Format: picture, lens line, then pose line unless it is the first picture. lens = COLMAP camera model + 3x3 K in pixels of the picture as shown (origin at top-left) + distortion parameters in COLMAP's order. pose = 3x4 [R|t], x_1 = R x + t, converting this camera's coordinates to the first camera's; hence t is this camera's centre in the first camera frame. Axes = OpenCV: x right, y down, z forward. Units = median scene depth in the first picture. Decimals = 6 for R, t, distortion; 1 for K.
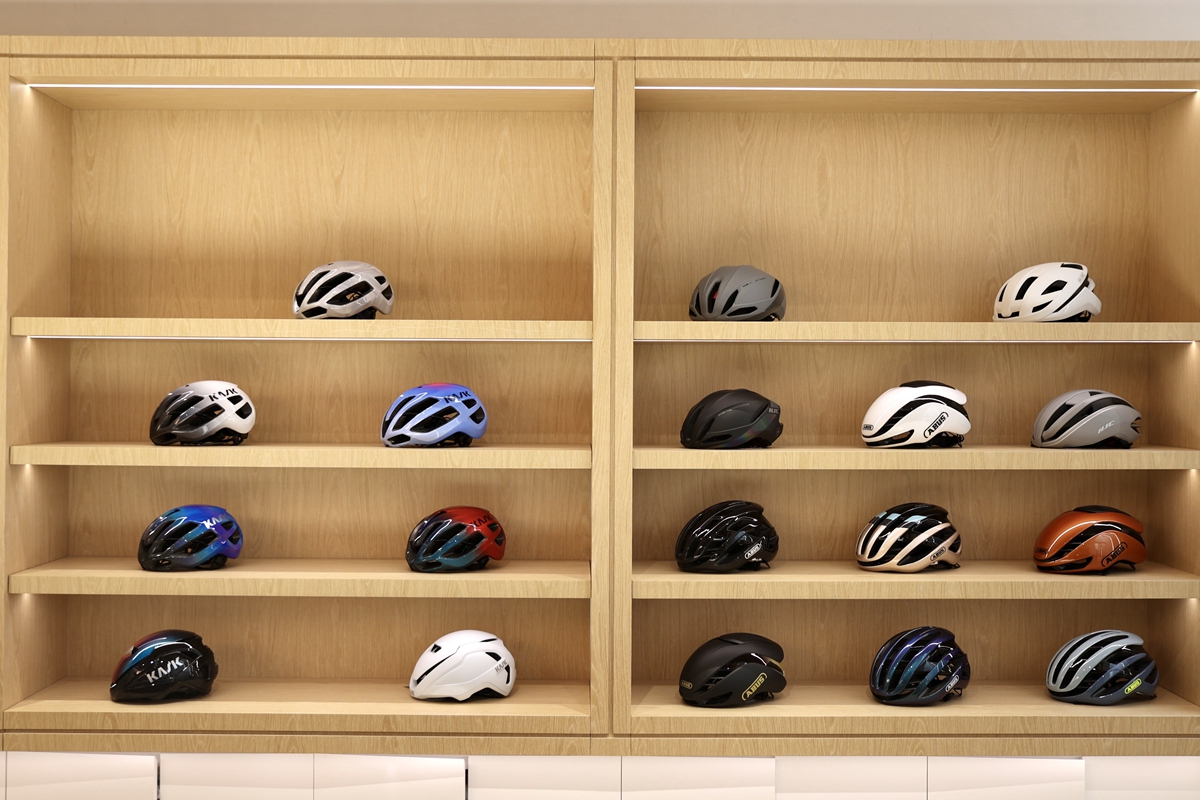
lens RADIAL K [[1370.7, 0, 600.0], [0, 1370.7, 400.0], [0, 0, 1]] dist [-0.006867, 0.006023]
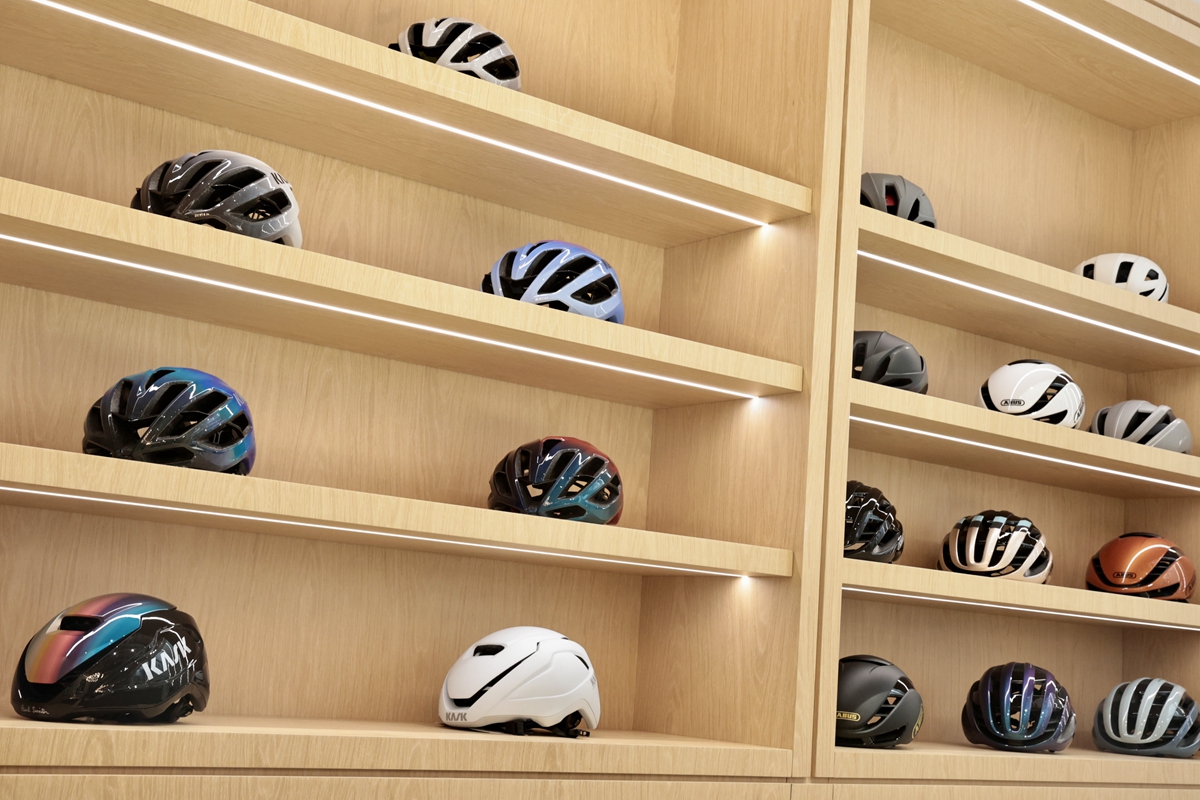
lens RADIAL K [[1560.7, 0, 597.5], [0, 1560.7, 419.1], [0, 0, 1]] dist [0.068783, 0.020654]
pose [[0.793053, 0.138599, 0.593176, -0.504937], [-0.060444, 0.986871, -0.149777, 0.170442], [-0.606147, 0.082927, 0.791018, 0.385685]]
